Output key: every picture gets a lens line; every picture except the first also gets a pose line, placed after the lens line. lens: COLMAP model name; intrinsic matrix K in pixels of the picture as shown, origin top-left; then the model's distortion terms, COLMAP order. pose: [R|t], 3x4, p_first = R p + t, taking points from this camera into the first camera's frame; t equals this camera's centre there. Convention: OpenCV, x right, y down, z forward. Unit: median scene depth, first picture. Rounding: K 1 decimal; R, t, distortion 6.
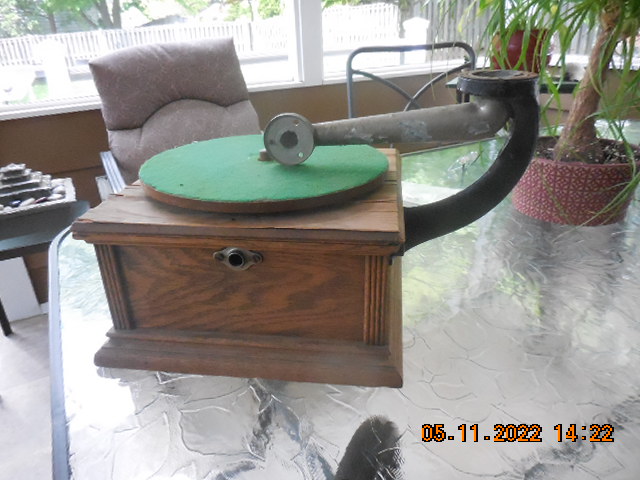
lens RADIAL K [[466.1, 0, 319.9], [0, 466.1, 238.7], [0, 0, 1]] dist [0.000044, 0.001551]
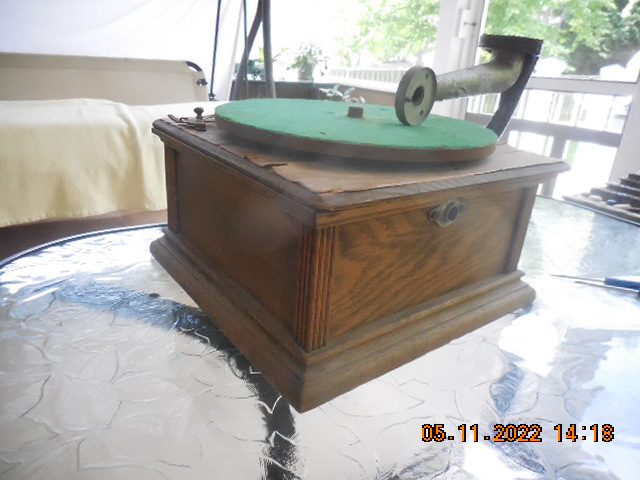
lens RADIAL K [[466.1, 0, 319.1], [0, 466.1, 241.8], [0, 0, 1]] dist [0.000044, 0.001551]
pose [[0.694227, -0.195810, 0.692609, -0.956711], [0.224071, 0.973260, 0.050560, -0.006681], [-0.683989, 0.120093, 0.719539, 0.472115]]
